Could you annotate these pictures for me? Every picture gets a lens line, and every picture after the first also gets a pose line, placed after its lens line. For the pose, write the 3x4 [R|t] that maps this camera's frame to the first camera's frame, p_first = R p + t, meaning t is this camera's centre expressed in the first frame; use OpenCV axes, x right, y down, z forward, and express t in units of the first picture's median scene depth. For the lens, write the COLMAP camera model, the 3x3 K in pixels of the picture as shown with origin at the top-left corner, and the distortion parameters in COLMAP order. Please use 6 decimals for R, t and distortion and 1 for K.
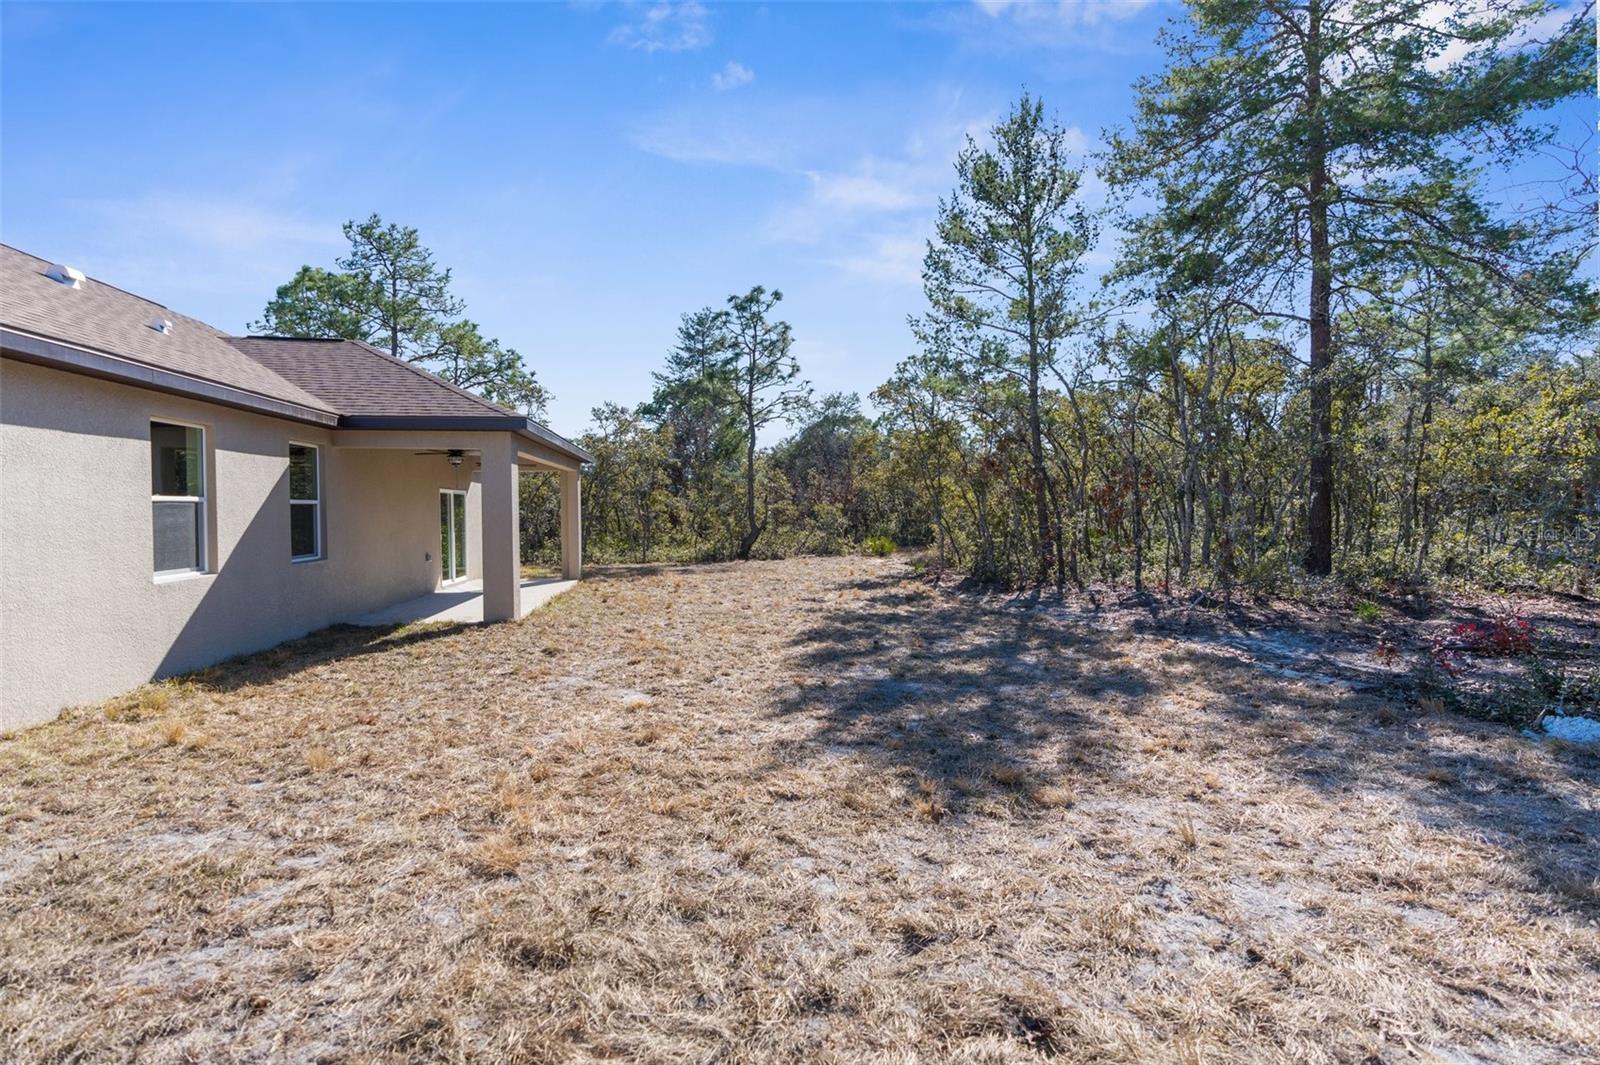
lens RADIAL K [[723.3, 0, 800.1], [0, 723.3, 513.3], [0, 0, 1]] dist [-0.017736, 0.000173]
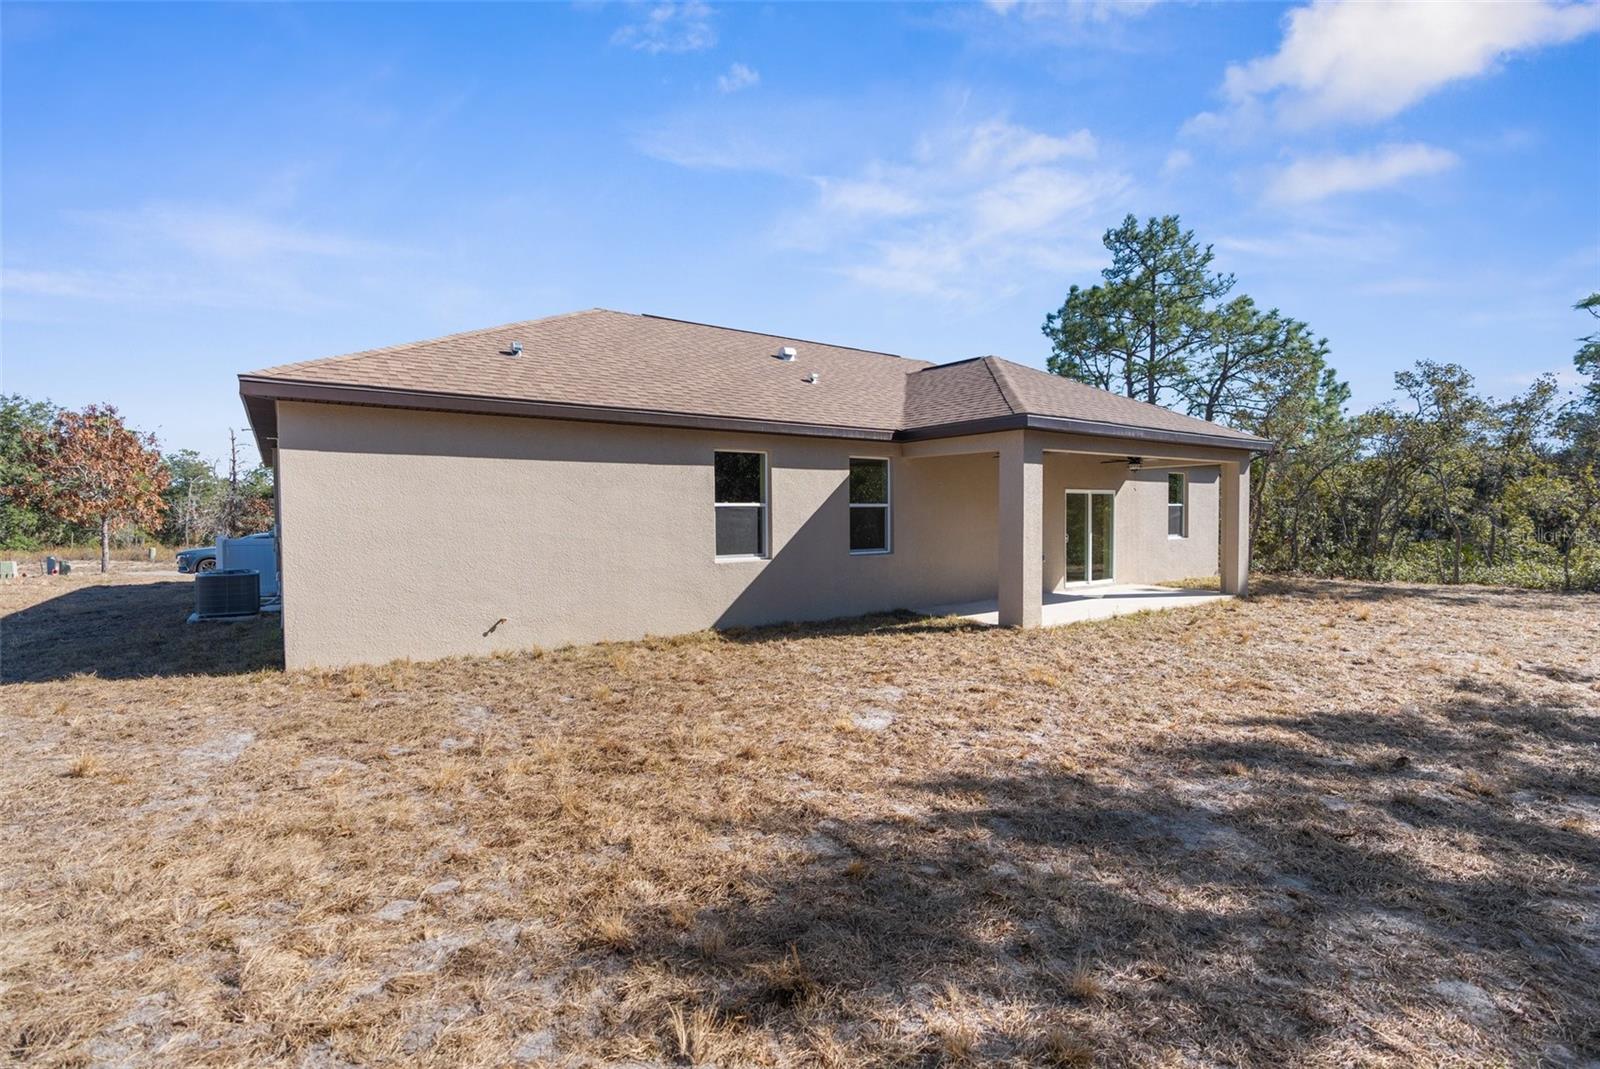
lens RADIAL K [[731.9, 0, 802.0], [0, 731.9, 537.8], [0, 0, 1]] dist [-0.020007, 0.011388]
pose [[0.450877, 0.034180, -0.891931, 0.456696], [-0.000685, 0.999279, 0.037948, -0.010011], [0.892586, -0.016499, 0.450576, 0.422964]]
